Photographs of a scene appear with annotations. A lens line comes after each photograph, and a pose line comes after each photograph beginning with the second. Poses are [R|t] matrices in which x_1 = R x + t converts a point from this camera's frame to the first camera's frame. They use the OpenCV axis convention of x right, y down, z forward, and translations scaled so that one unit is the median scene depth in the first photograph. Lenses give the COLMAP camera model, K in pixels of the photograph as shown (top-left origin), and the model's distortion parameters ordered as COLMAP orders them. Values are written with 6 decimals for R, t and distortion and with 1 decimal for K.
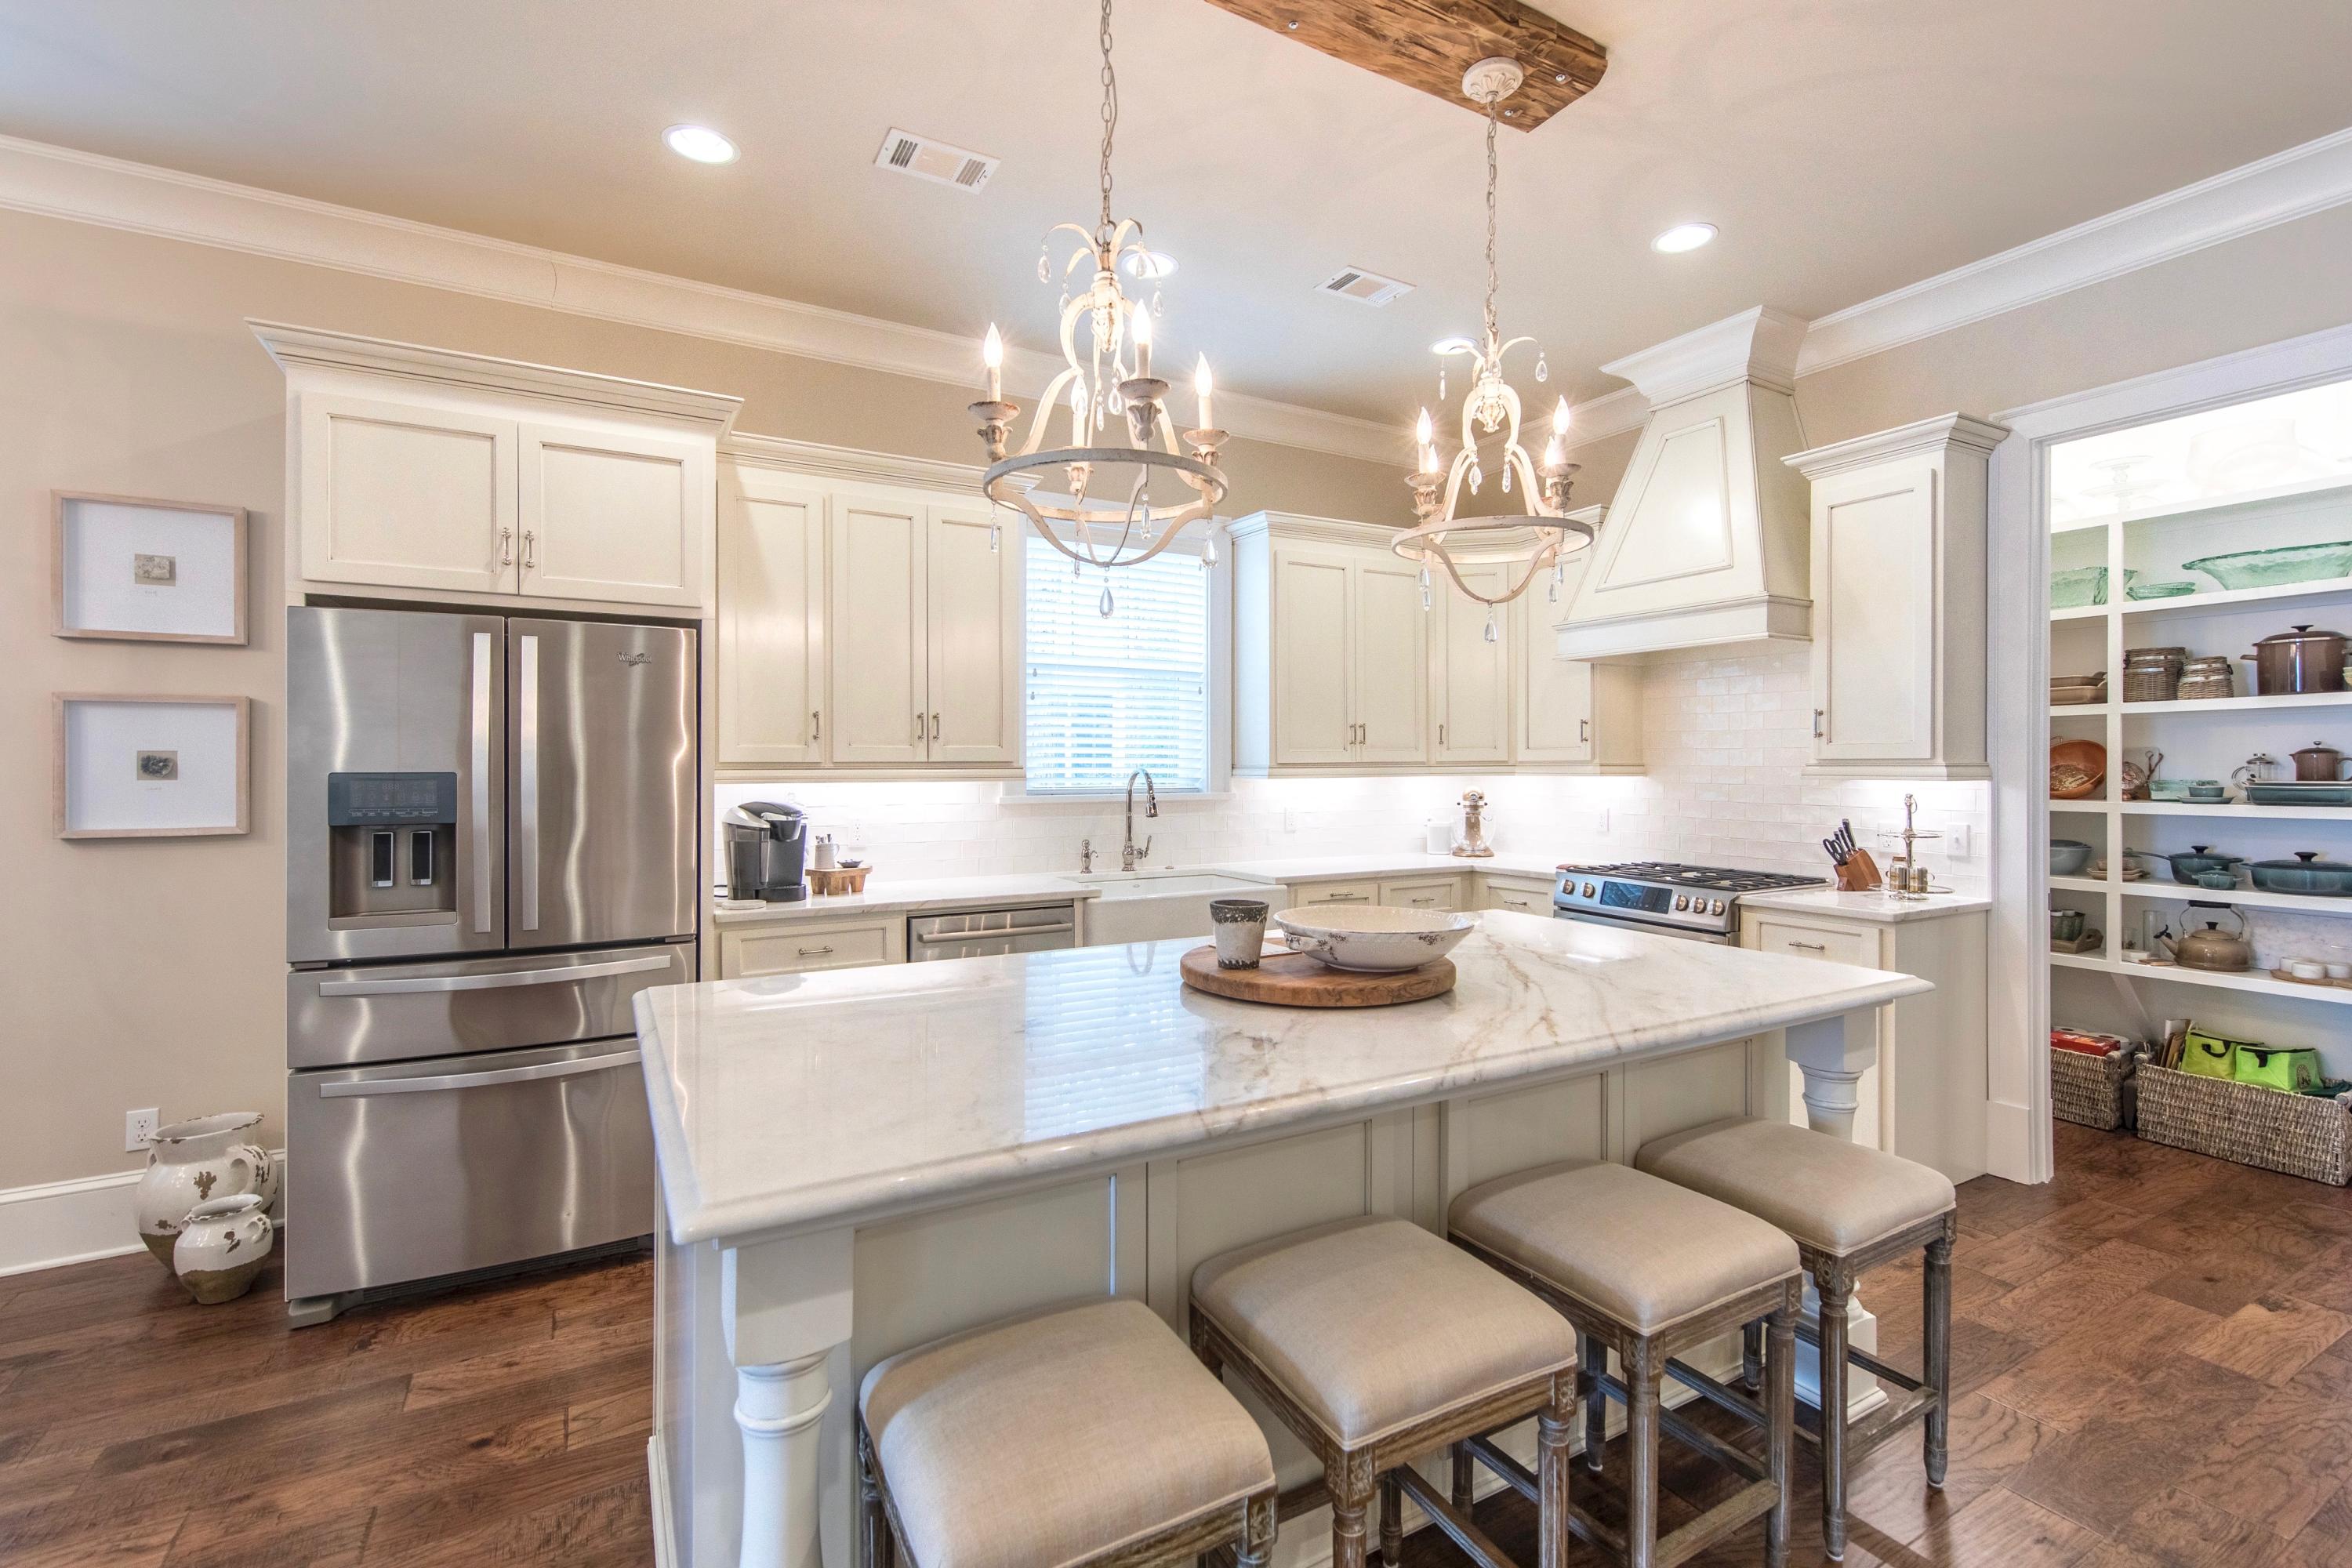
lens RADIAL K [[1058.8, 0, 1196.3], [0, 1058.8, 769.8], [0, 0, 1]] dist [-0.000754, -0.000476]
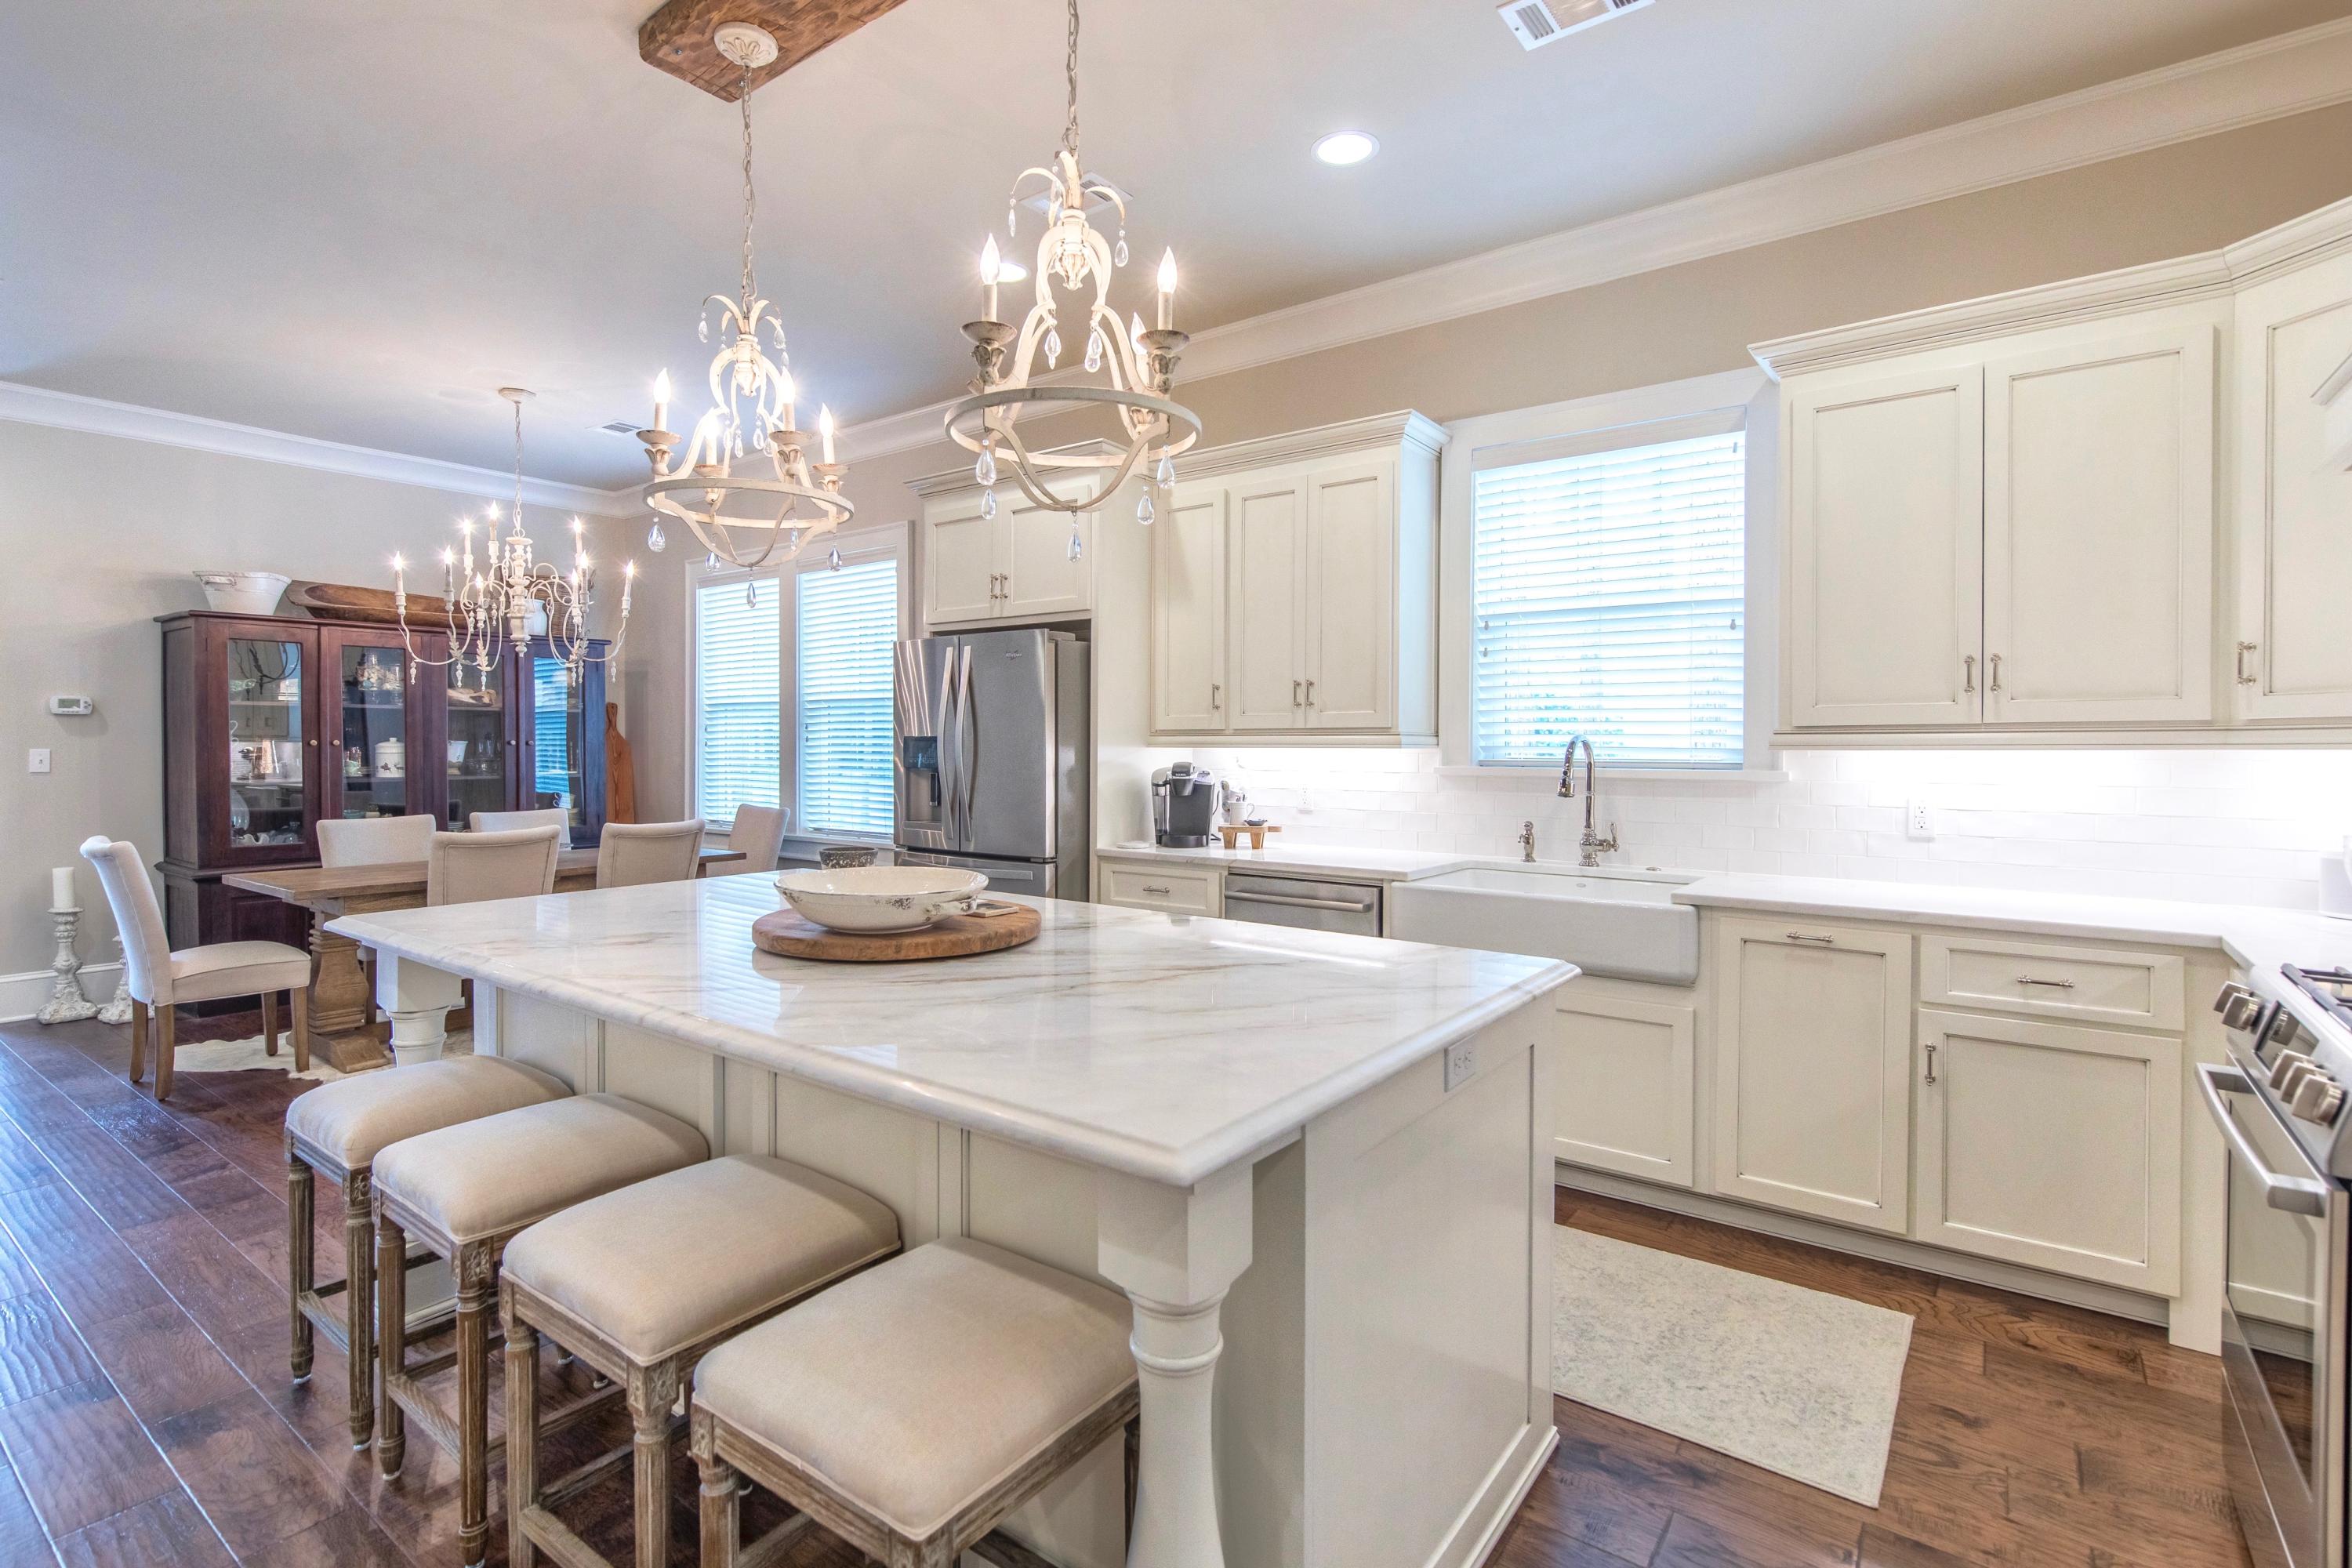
lens RADIAL K [[1106.9, 0, 1180.2], [0, 1106.9, 768.1], [0, 0, 1]] dist [-0.003488, -0.000128]
pose [[0.392587, 0.020518, -0.919486, 0.671553], [-0.007171, 0.999789, 0.019248, 0.010994], [0.919687, -0.000963, 0.392651, 0.471227]]
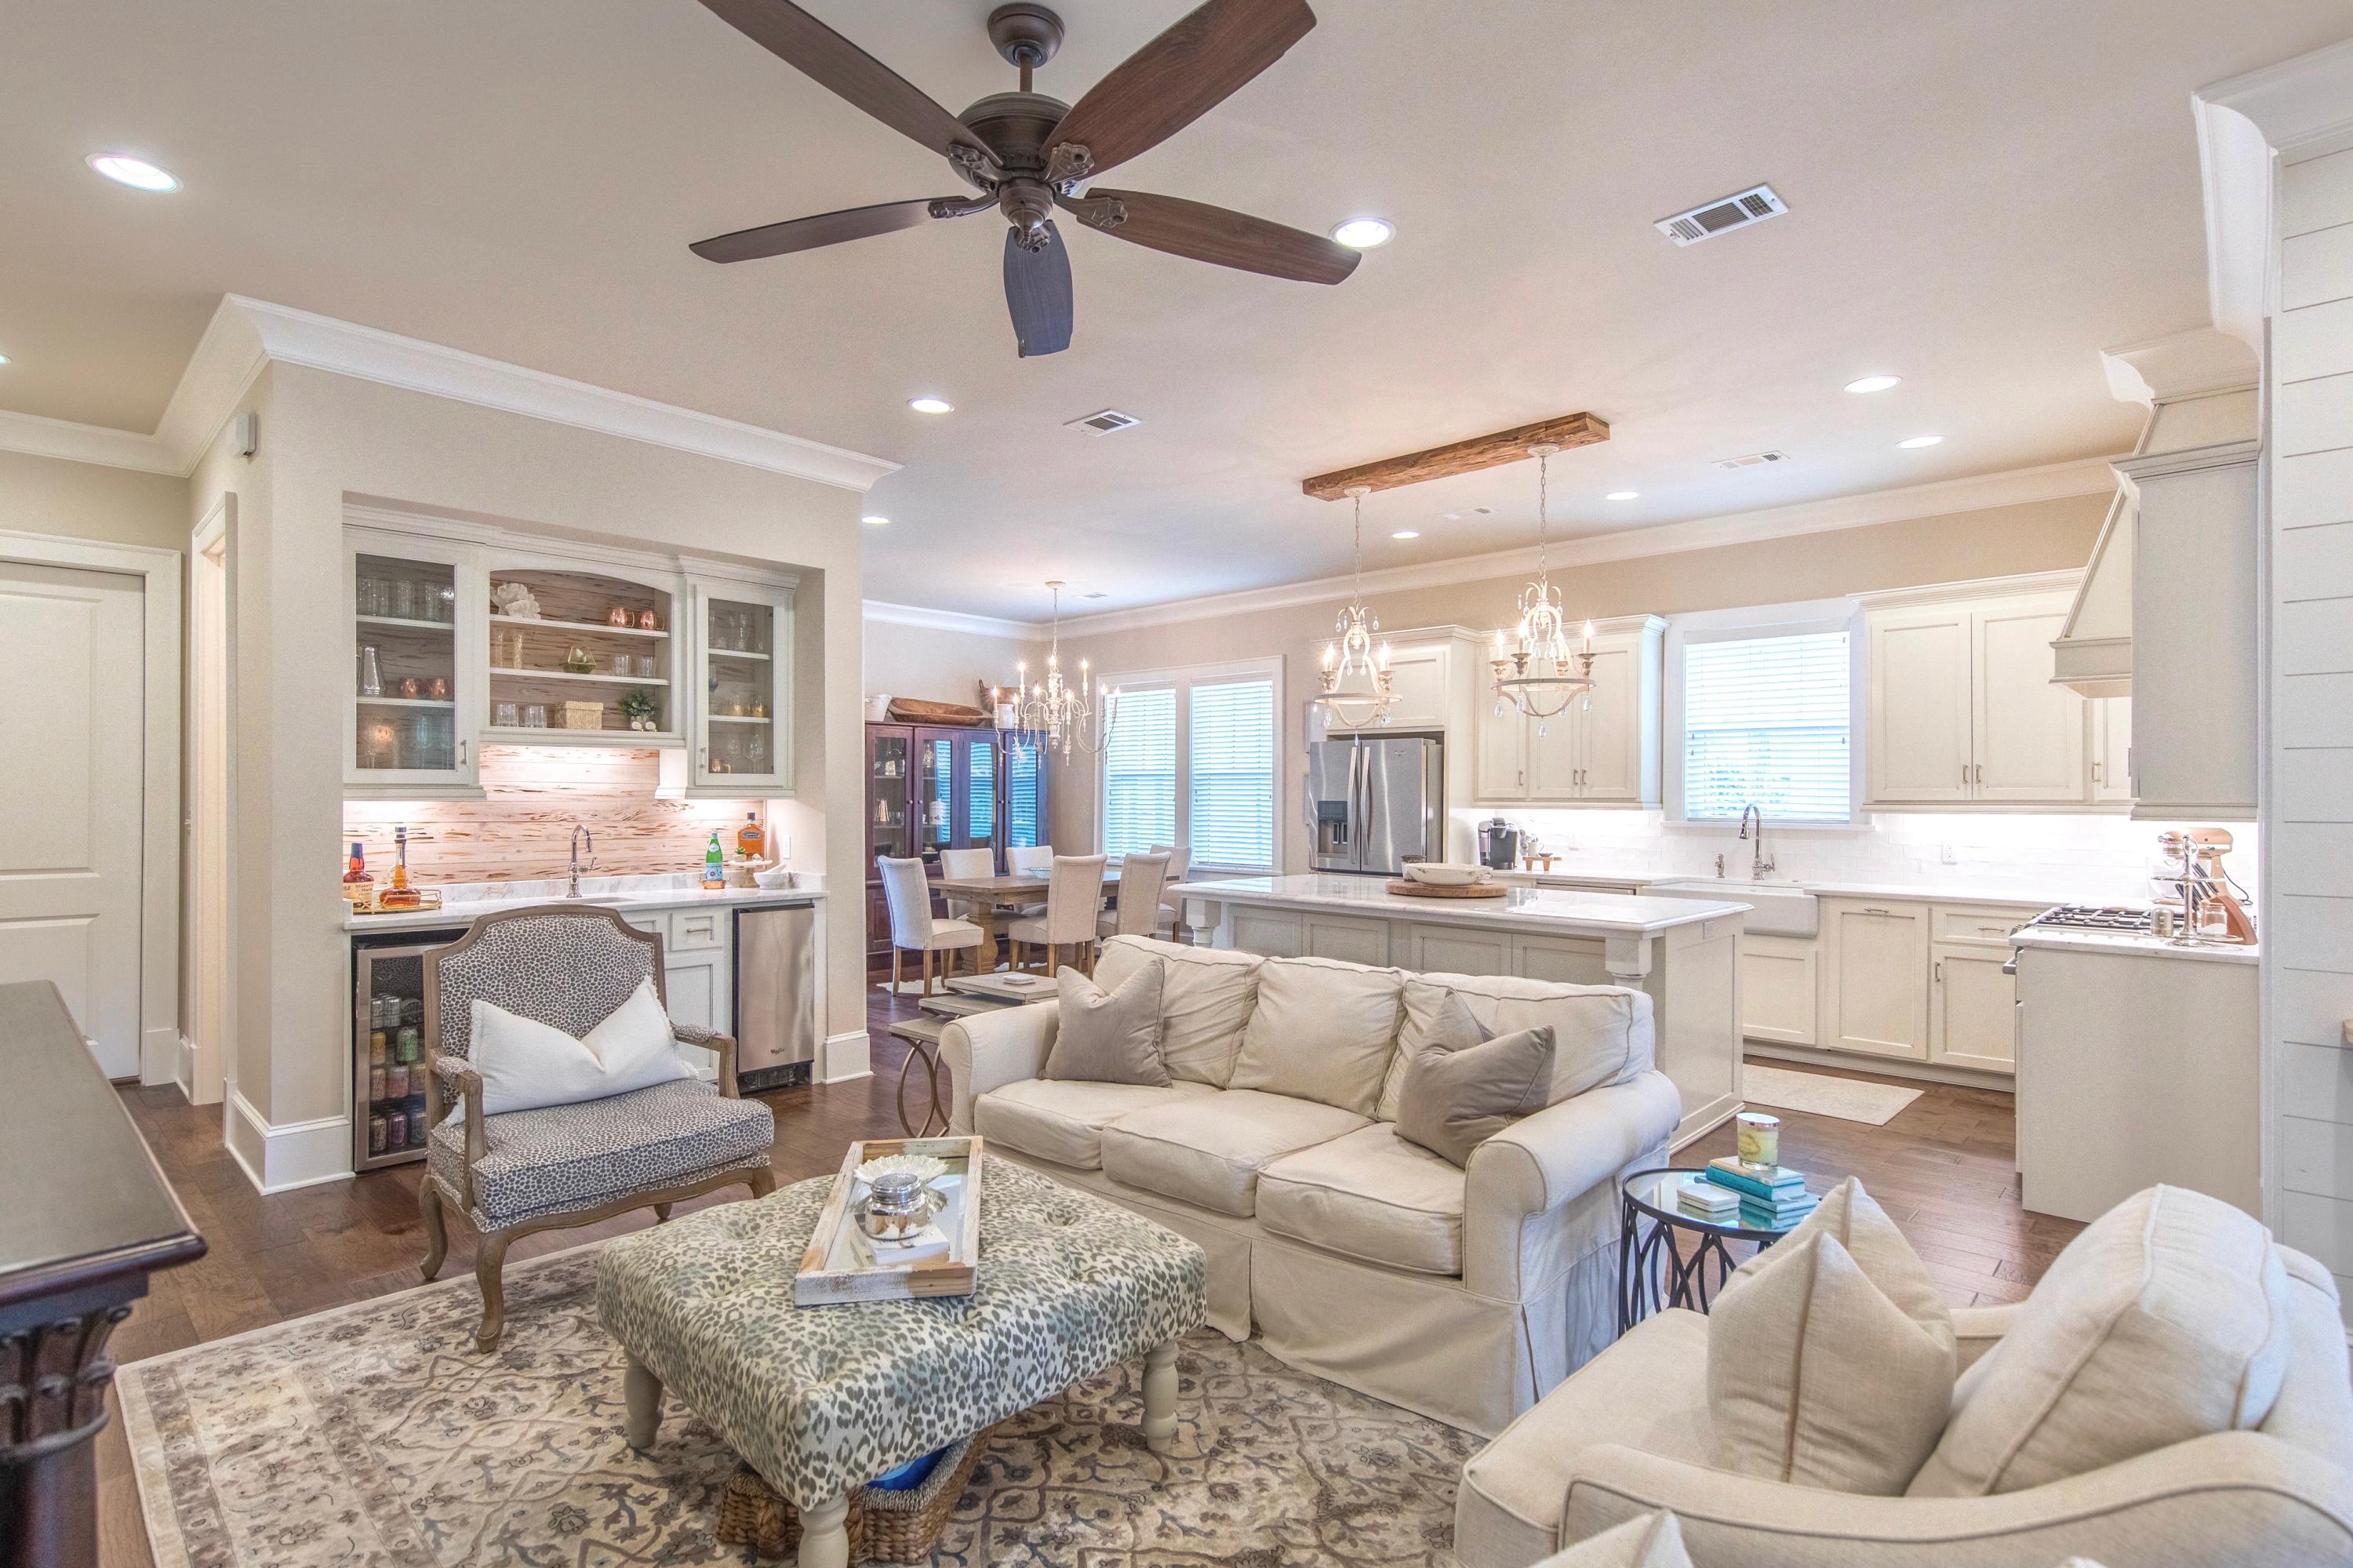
lens RADIAL K [[1169.7, 0, 1183.1], [0, 1169.7, 794.4], [0, 0, 1]] dist [-0.000455, 0.000079]
pose [[0.292170, -0.000277, -0.956366, 1.348364], [-0.011746, 0.999923, -0.003878, 0.001581], [0.956294, 0.012367, 0.292145, -0.157453]]
